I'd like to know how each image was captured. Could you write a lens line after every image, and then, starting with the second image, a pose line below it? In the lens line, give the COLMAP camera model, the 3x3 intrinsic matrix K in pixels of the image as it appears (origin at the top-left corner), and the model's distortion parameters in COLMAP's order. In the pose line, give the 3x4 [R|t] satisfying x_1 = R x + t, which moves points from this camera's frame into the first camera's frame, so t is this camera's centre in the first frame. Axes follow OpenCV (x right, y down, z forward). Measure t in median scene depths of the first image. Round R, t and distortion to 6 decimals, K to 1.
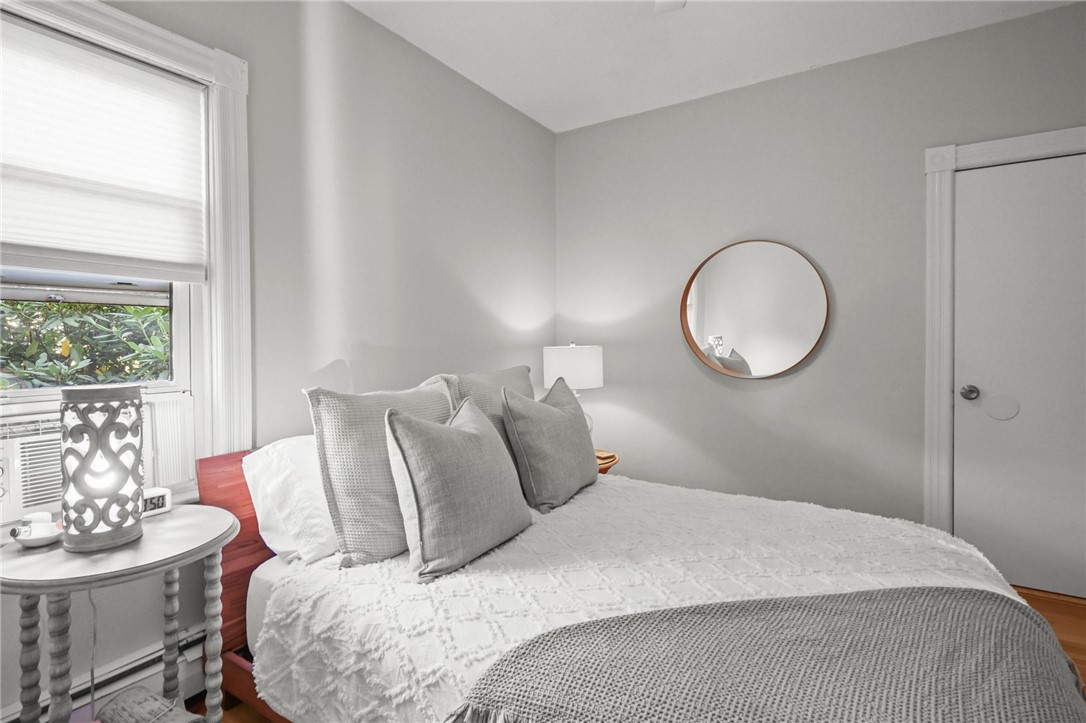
lens RADIAL K [[525.0, 0, 542.2], [0, 525.0, 343.6], [0, 0, 1]] dist [-0.000968, -0.000113]
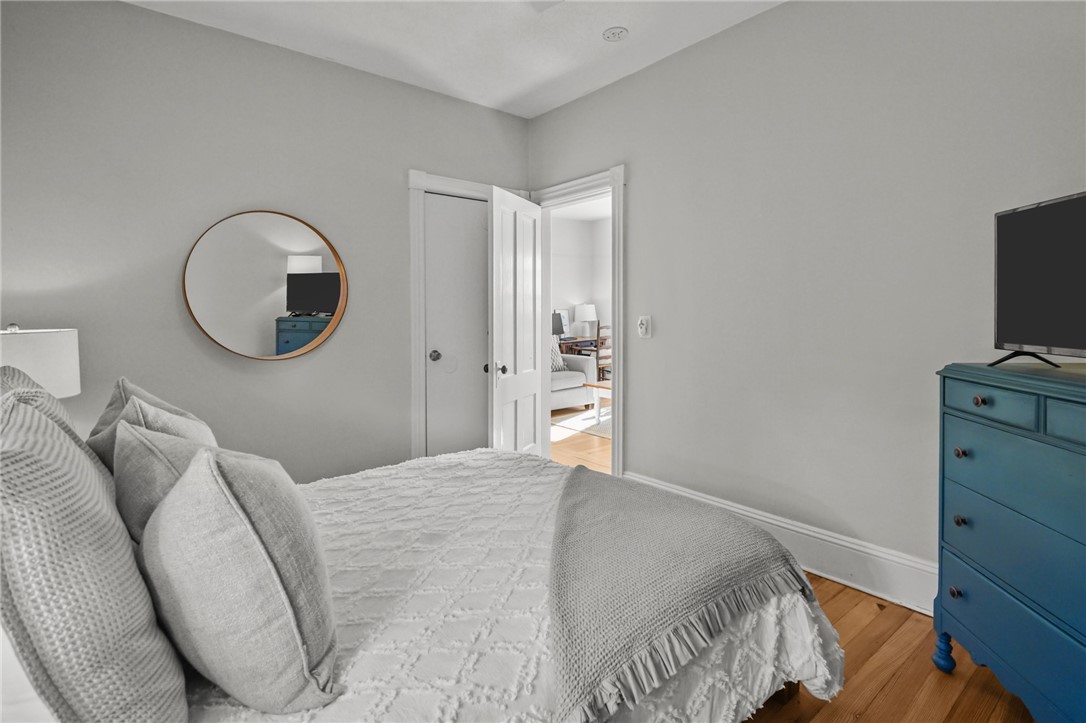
lens RADIAL K [[530.6, 0, 542.5], [0, 530.6, 313.1], [0, 0, 1]] dist [0.000723, 0.000151]
pose [[0.300694, 0.002891, 0.953716, -0.733087], [0.012639, 0.999896, -0.007015, -0.006390], [-0.953637, 0.014163, 0.300626, 0.530100]]
